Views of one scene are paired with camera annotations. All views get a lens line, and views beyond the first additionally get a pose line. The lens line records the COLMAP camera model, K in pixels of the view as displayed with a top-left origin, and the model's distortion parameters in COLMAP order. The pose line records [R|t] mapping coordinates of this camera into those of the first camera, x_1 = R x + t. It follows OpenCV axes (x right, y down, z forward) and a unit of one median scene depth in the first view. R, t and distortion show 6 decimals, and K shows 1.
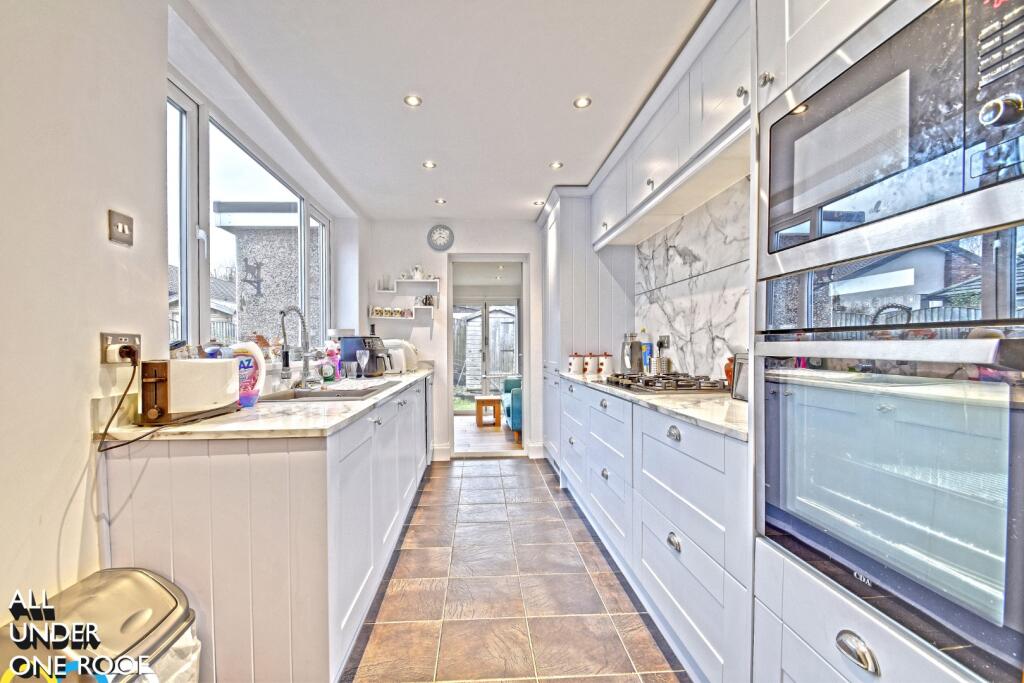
lens RADIAL K [[470.0, 0, 491.1], [0, 470.0, 358.8], [0, 0, 1]] dist [-0.001747, -0.006066]
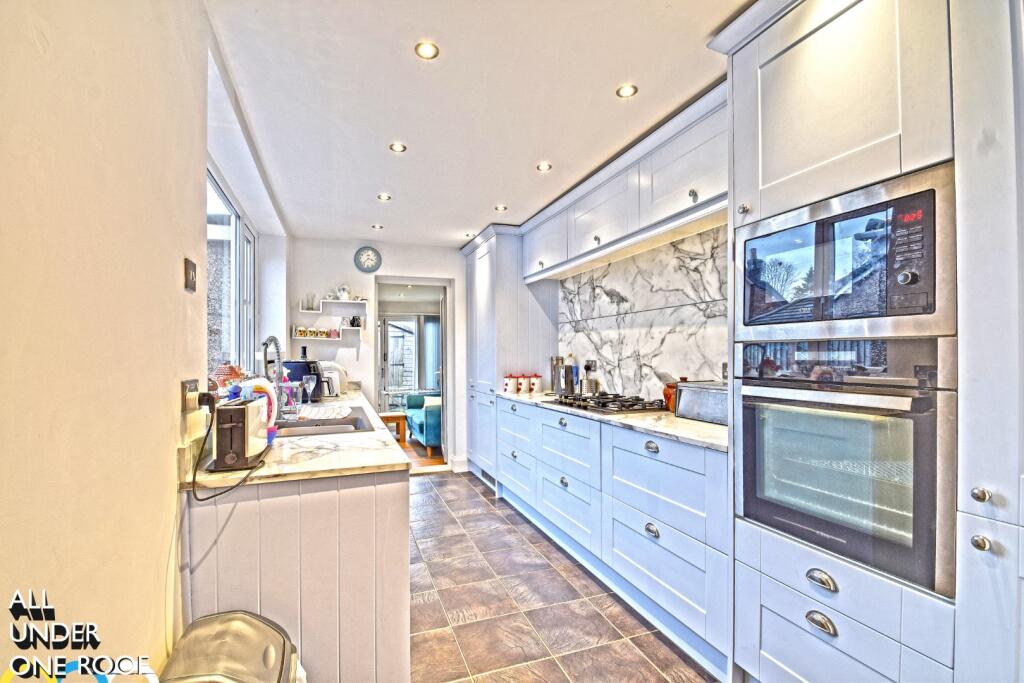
lens RADIAL K [[470.0, 0, 498.9], [0, 470.0, 361.9], [0, 0, 1]] dist [-0.001747, -0.006066]
pose [[0.957037, -0.005514, 0.289912, -0.239117], [0.009905, 0.999857, -0.013681, -0.038756], [-0.289796, 0.015965, 0.956955, -0.079079]]
